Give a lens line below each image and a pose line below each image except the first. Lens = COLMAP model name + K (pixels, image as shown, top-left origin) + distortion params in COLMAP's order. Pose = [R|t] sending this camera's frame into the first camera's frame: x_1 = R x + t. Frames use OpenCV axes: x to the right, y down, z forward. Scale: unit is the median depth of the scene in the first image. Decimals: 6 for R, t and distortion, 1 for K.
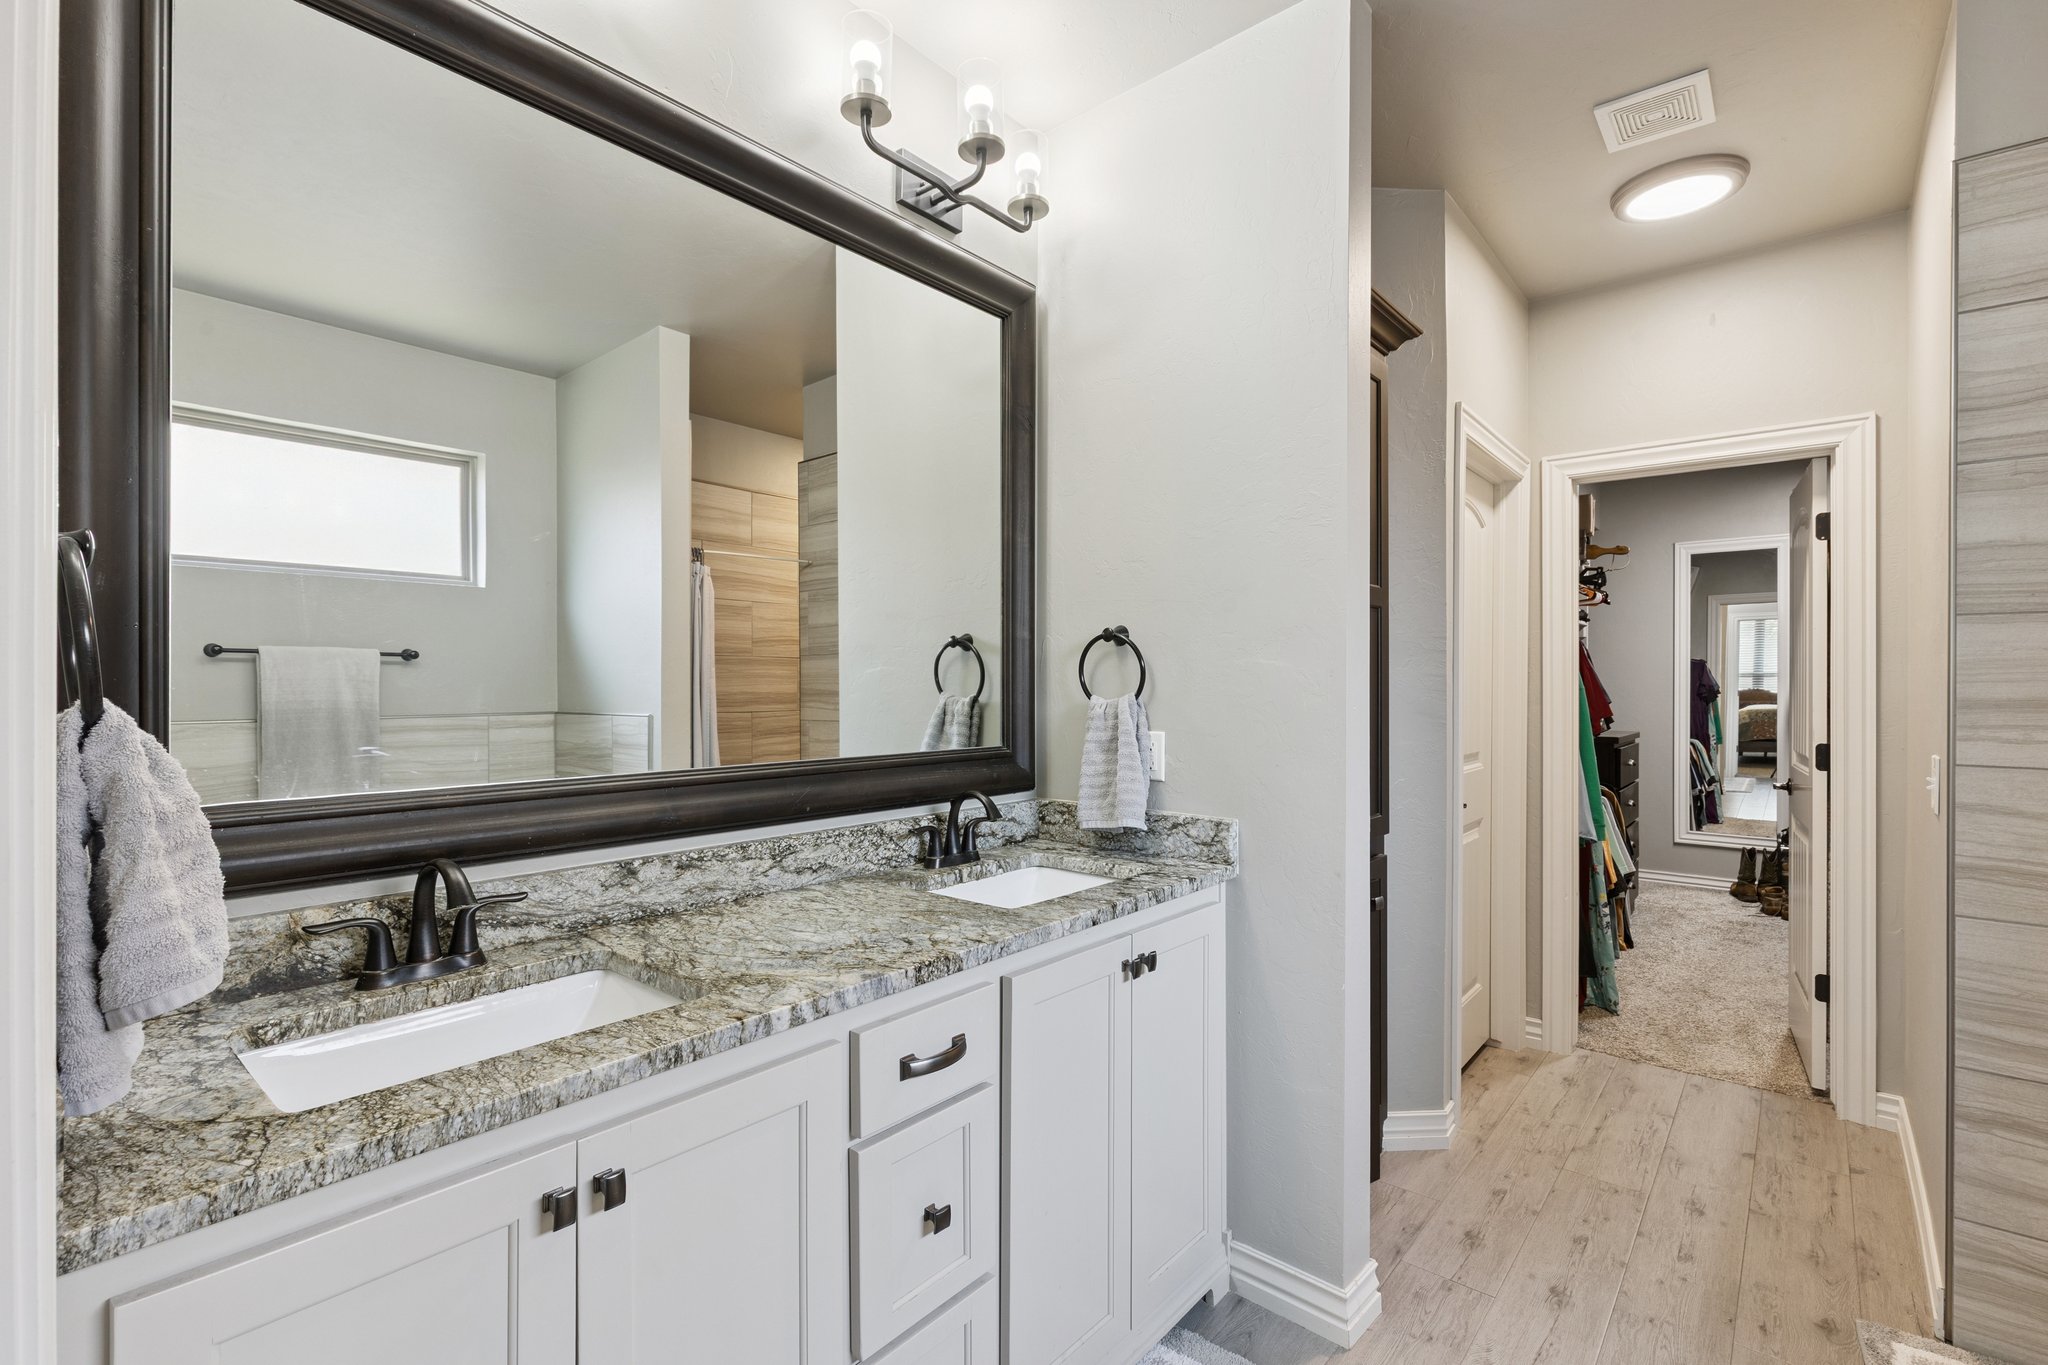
lens RADIAL K [[927.3, 0, 1020.7], [0, 927.3, 682.5], [0, 0, 1]] dist [-0.003093, -0.000325]
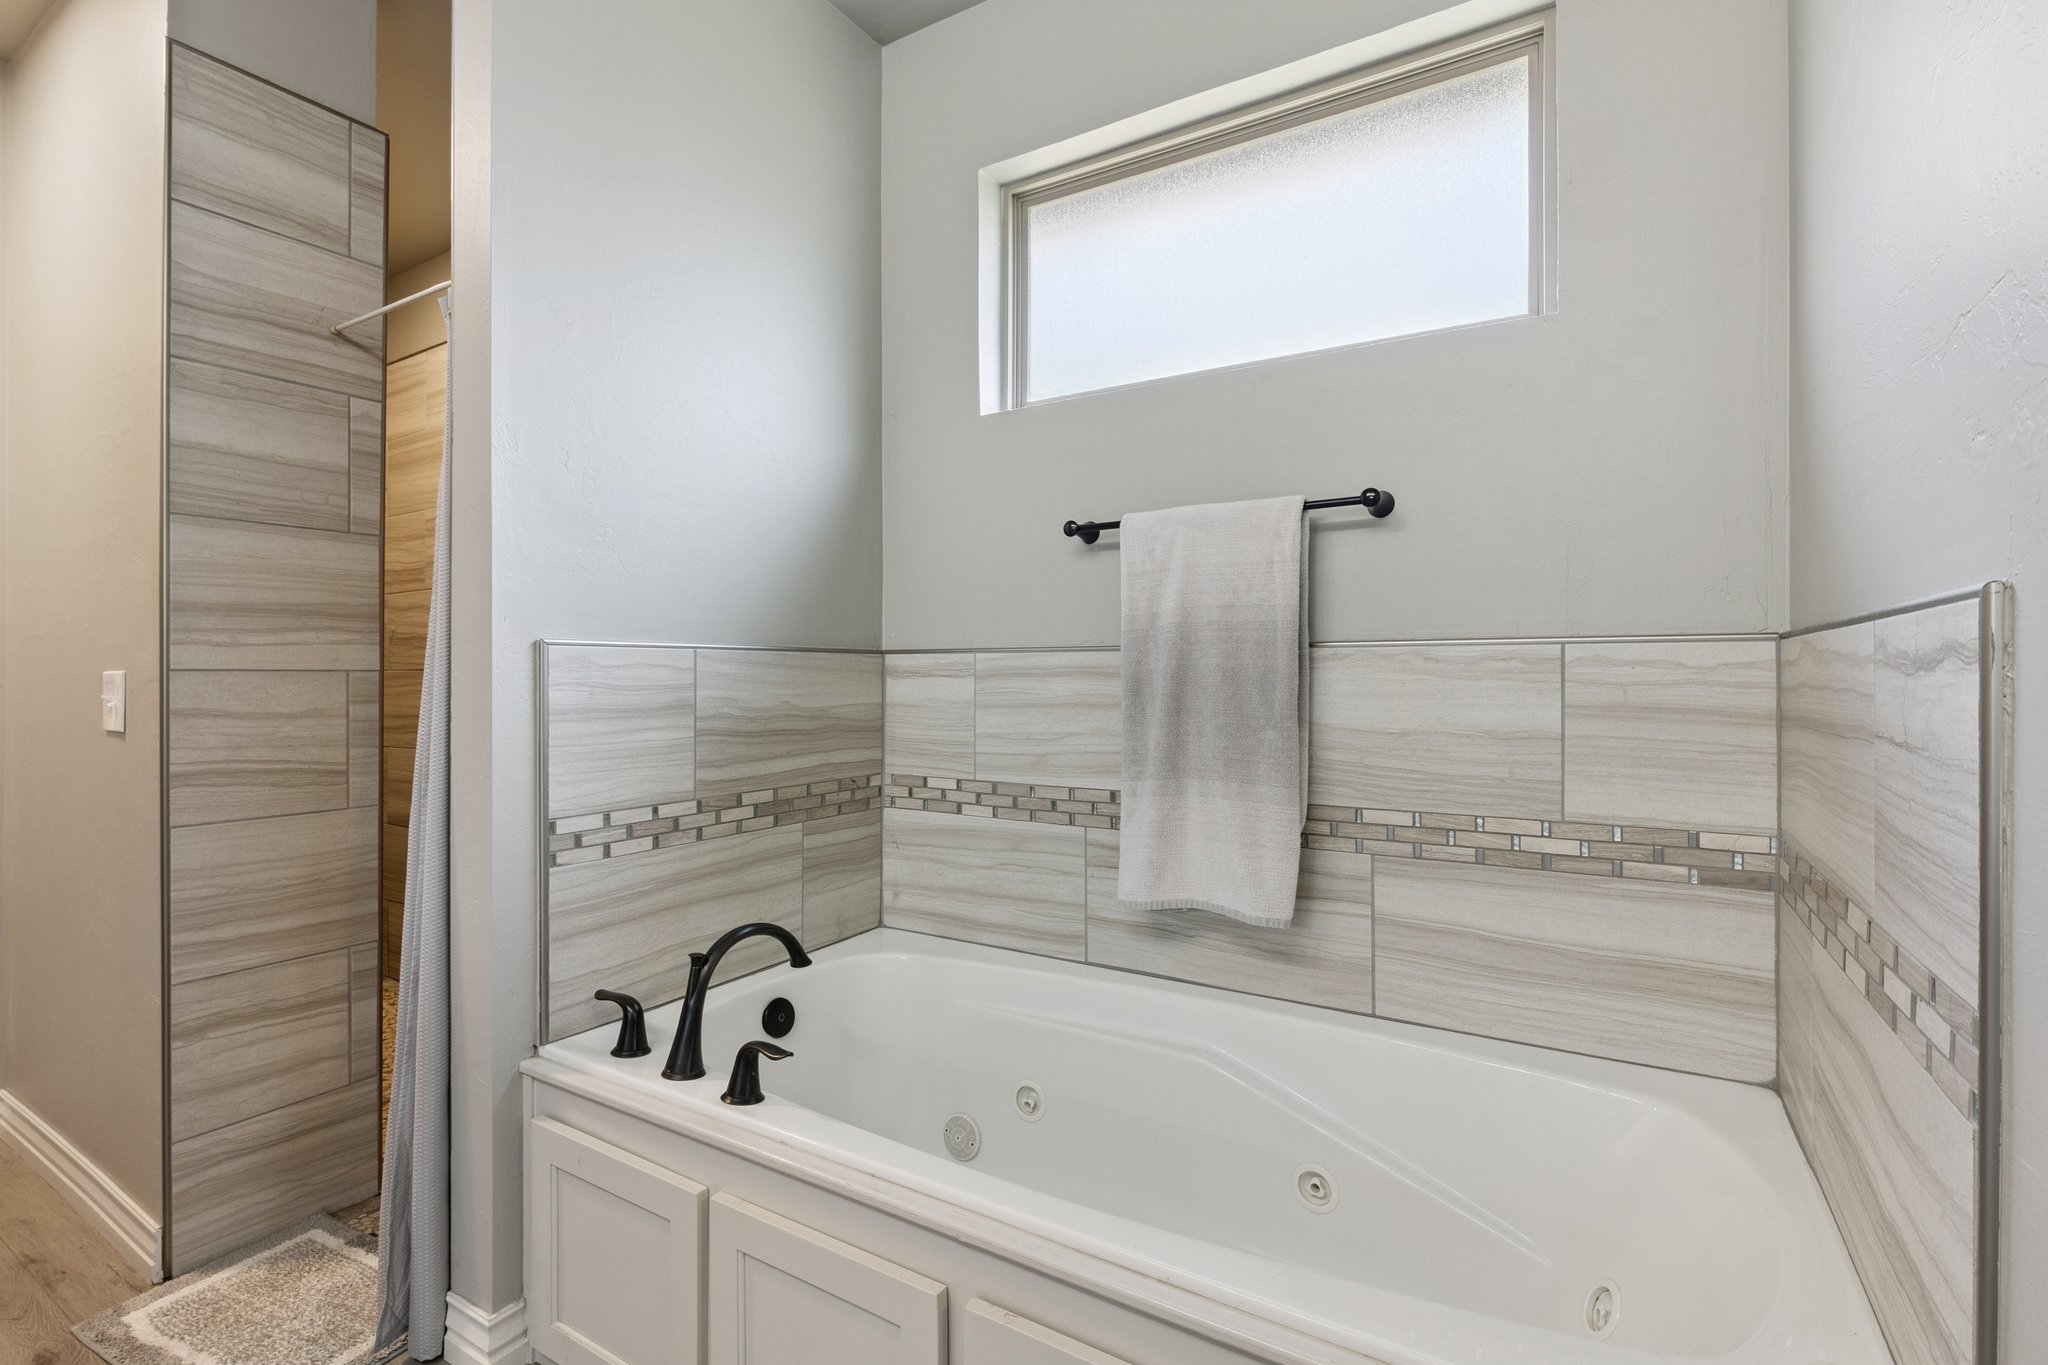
lens RADIAL K [[927.3, 0, 1028.7], [0, 927.3, 674.7], [0, 0, 1]] dist [-0.003093, -0.000325]
pose [[-0.156736, -0.001476, 0.987639, -0.073896], [0.009157, 0.999954, 0.002947, 0.100493], [-0.987598, 0.009505, -0.156716, 0.274820]]
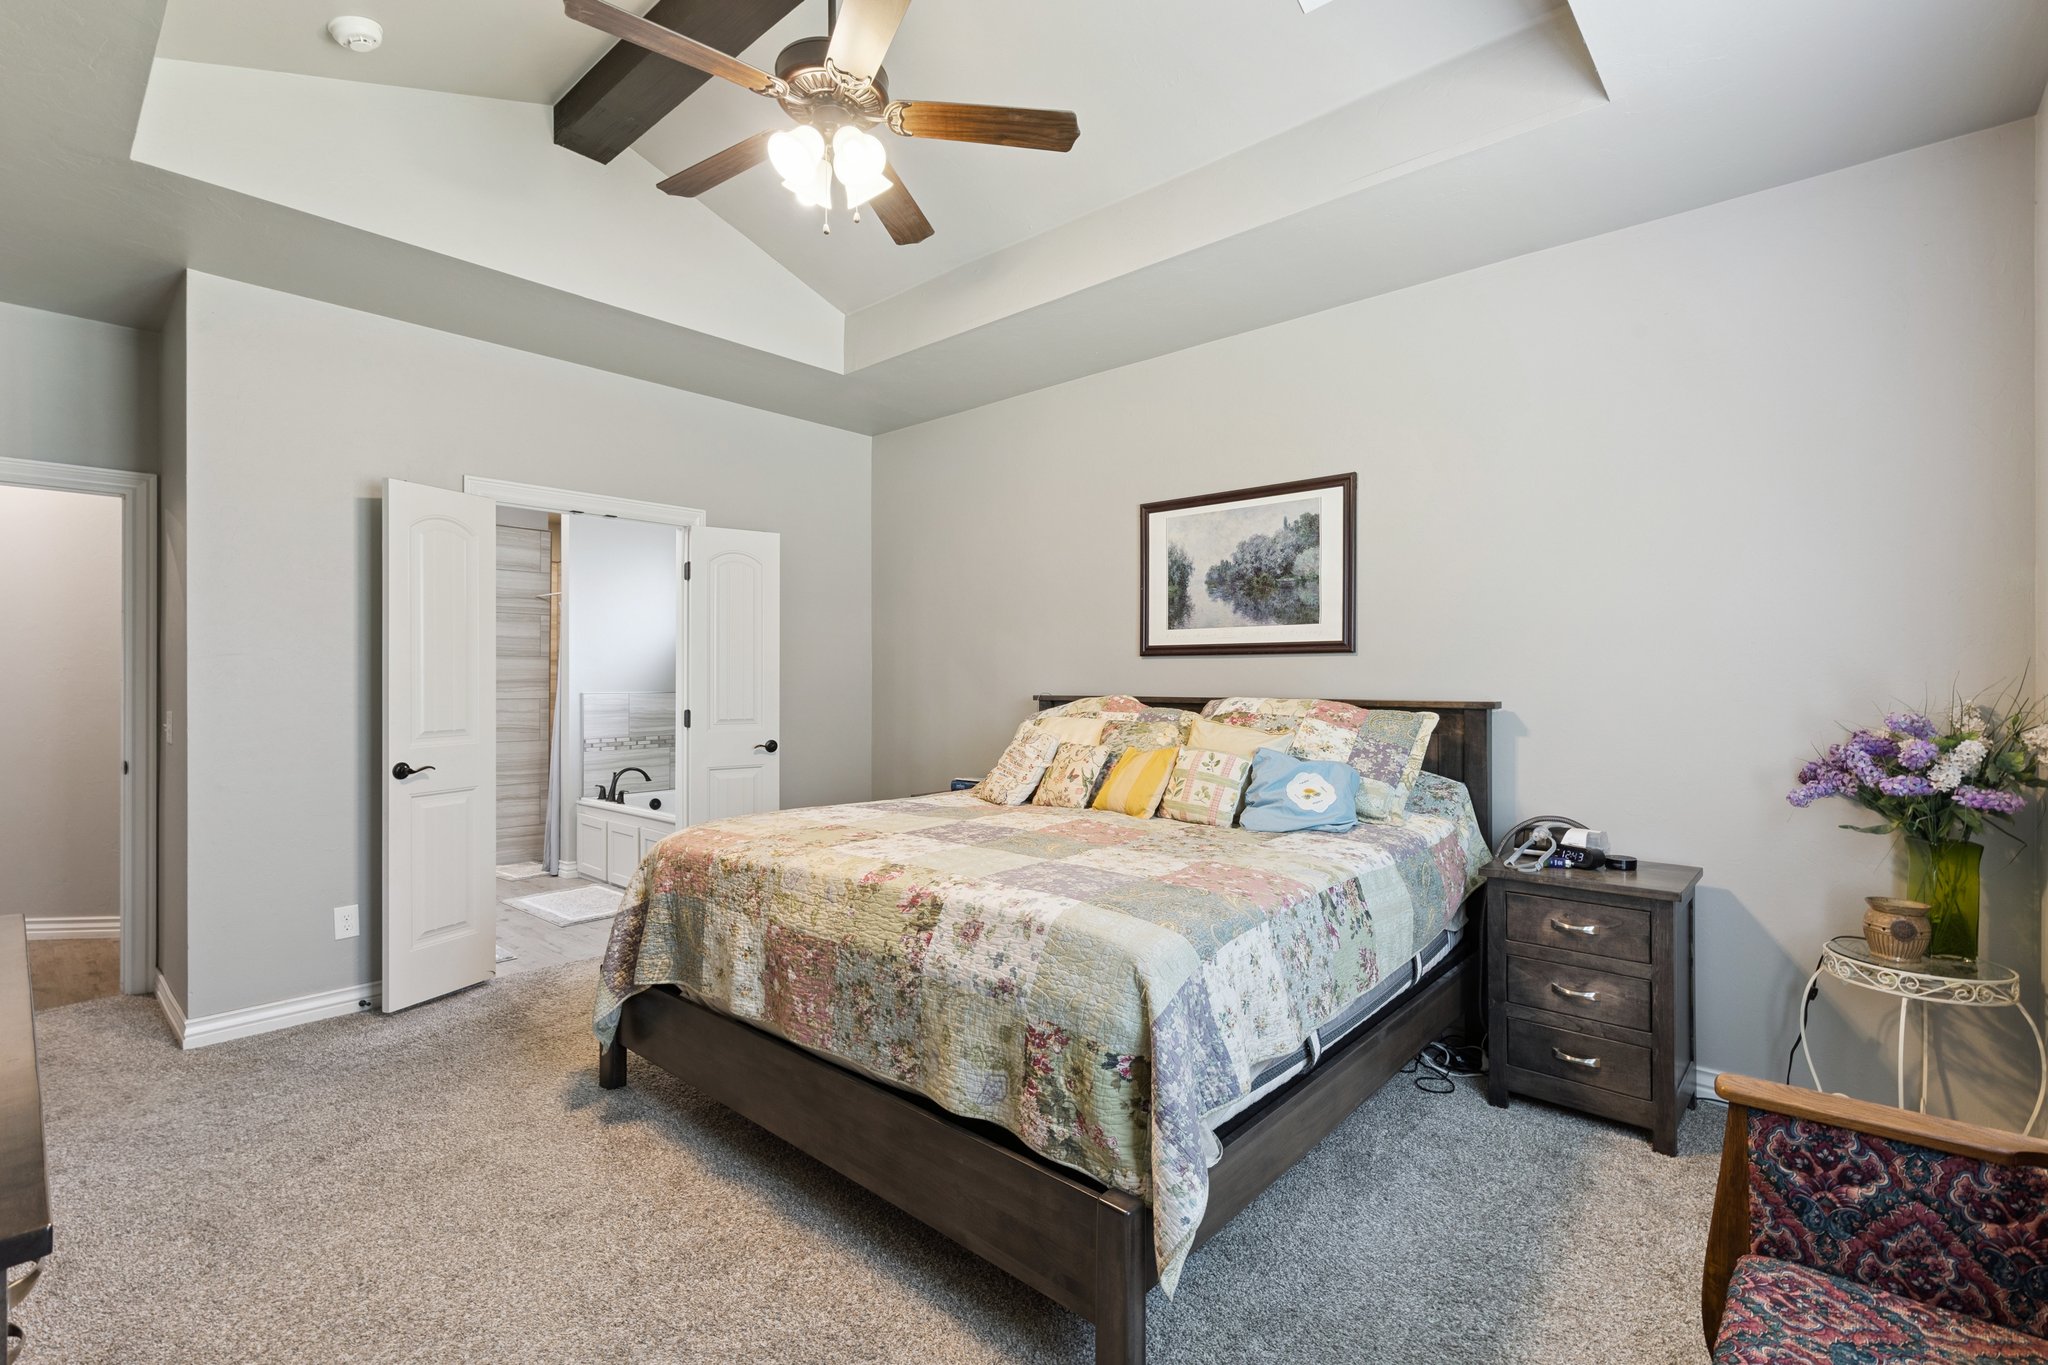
lens RADIAL K [[927.3, 0, 1018.2], [0, 927.3, 675.0], [0, 0, 1]] dist [-0.003093, -0.000325]
pose [[0.020777, 0.004060, 0.999776, -2.440051], [0.007530, 0.999963, -0.004217, 0.029009], [-0.999756, 0.007616, 0.020746, -1.041767]]
